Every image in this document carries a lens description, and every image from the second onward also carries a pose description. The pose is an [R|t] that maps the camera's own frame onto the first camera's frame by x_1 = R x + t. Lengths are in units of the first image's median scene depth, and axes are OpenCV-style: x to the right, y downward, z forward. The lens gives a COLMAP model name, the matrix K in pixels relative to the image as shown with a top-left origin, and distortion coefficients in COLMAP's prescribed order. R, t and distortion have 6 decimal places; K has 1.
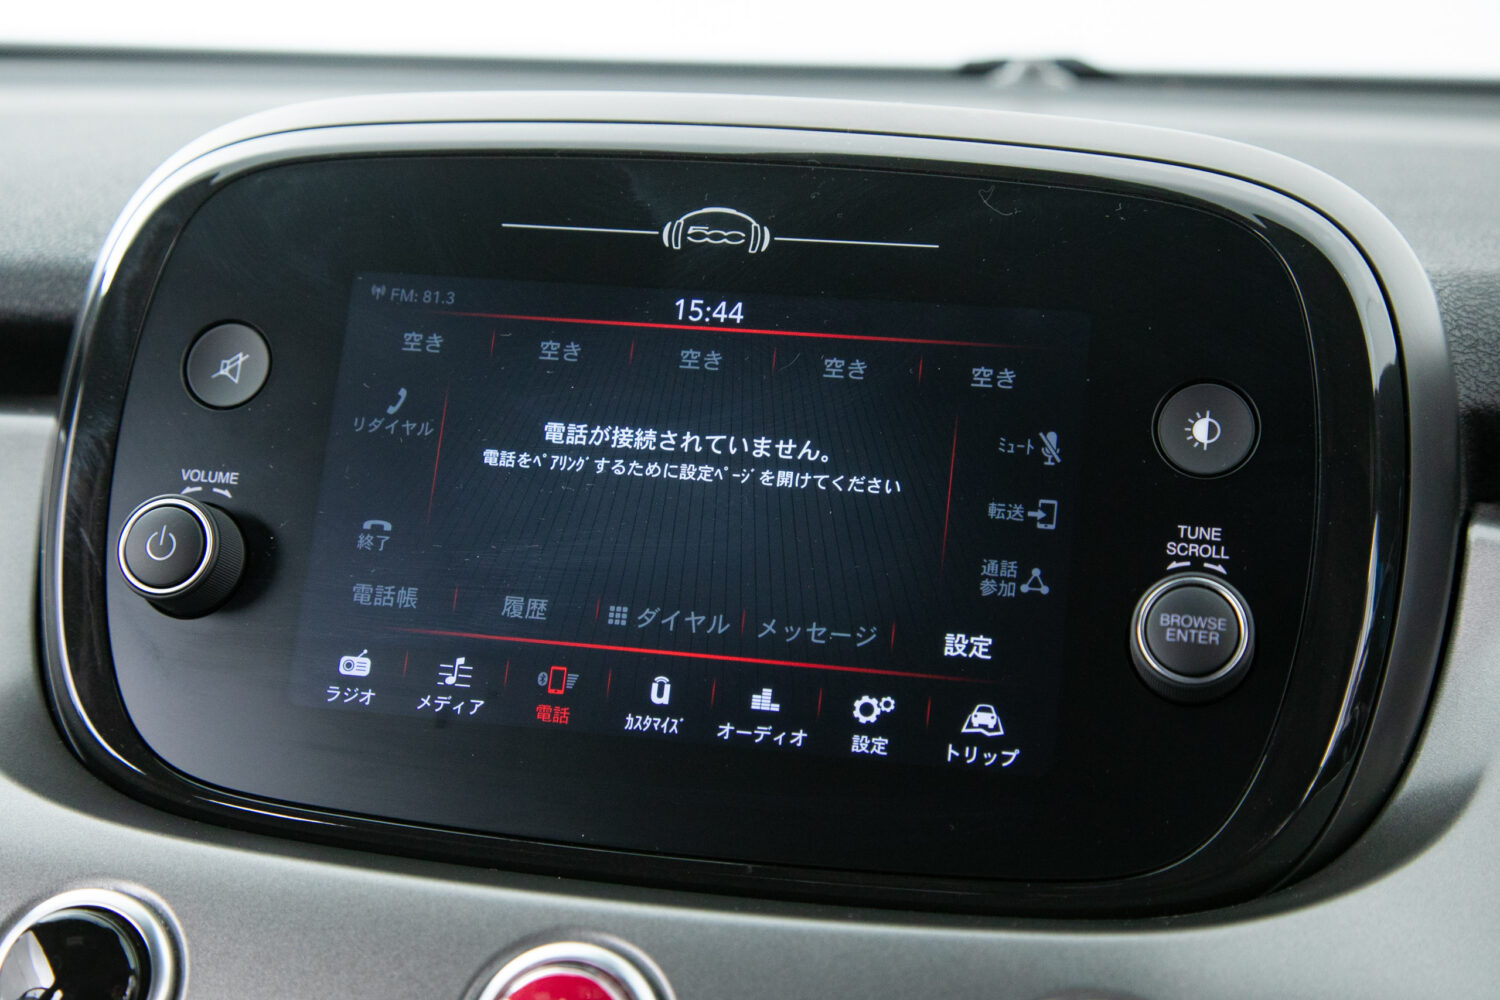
lens RADIAL K [[2408.0, 0, 747.1], [0, 2408.0, 503.8], [0, 0, 1]] dist [0.175378, 0.000000]
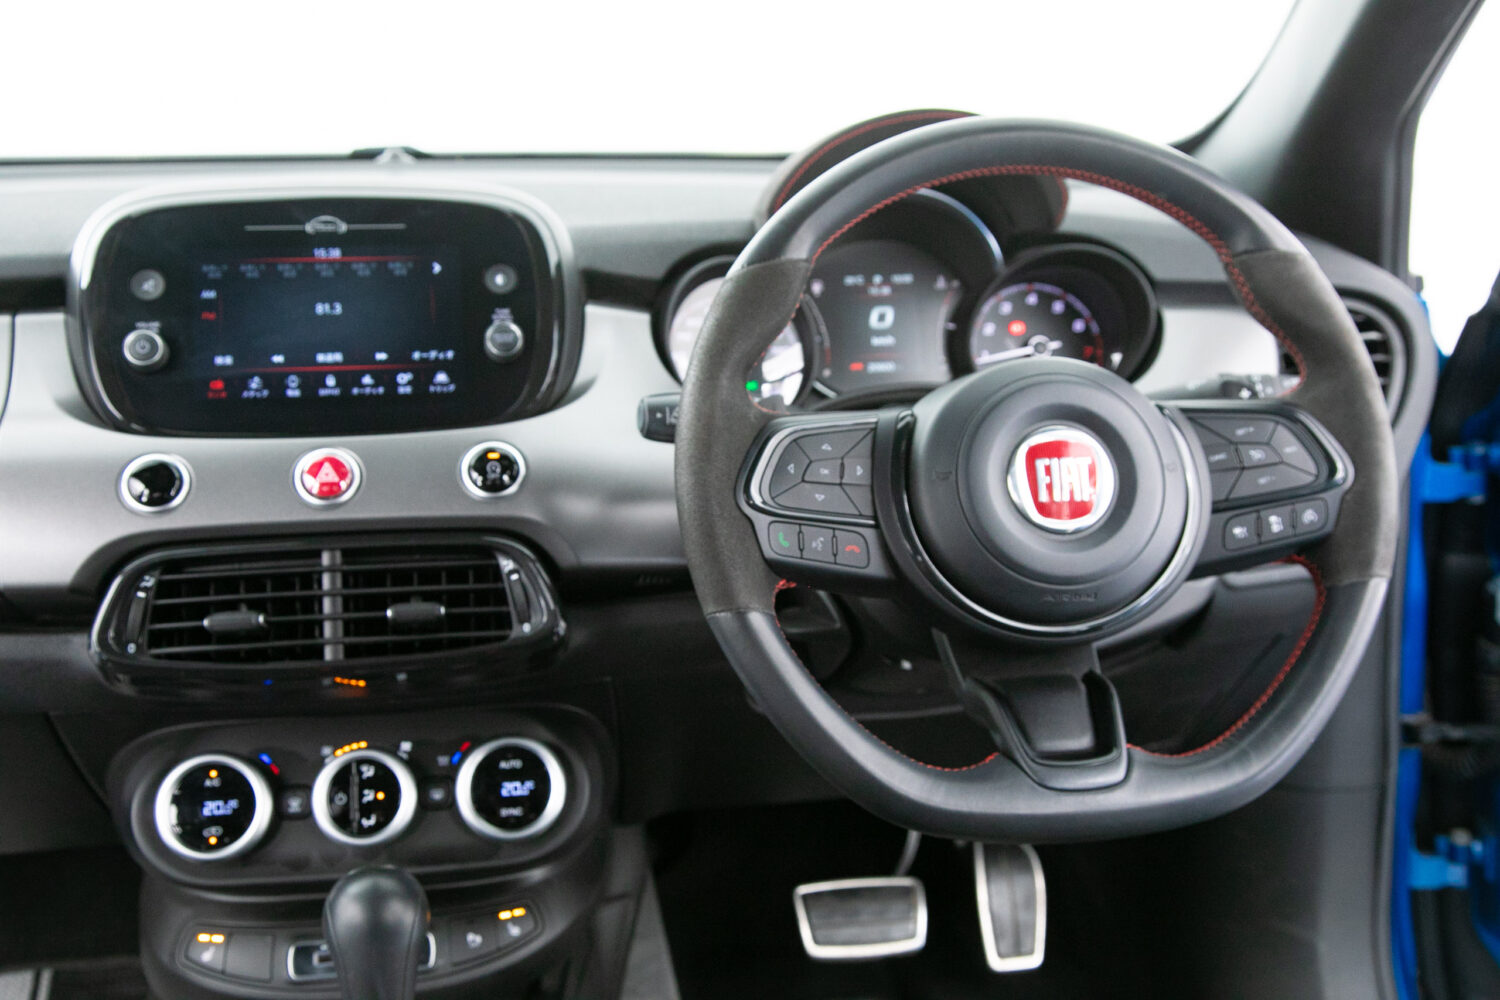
lens RADIAL K [[1860.5, 0, 758.3], [0, 1860.5, 501.6], [0, 0, 1]] dist [0.104855, 0.000000]
pose [[0.938893, -0.114864, 0.324479, -0.310348], [0.107040, 0.993370, 0.041925, 0.187412], [-0.327144, -0.004630, 0.944963, -1.373372]]
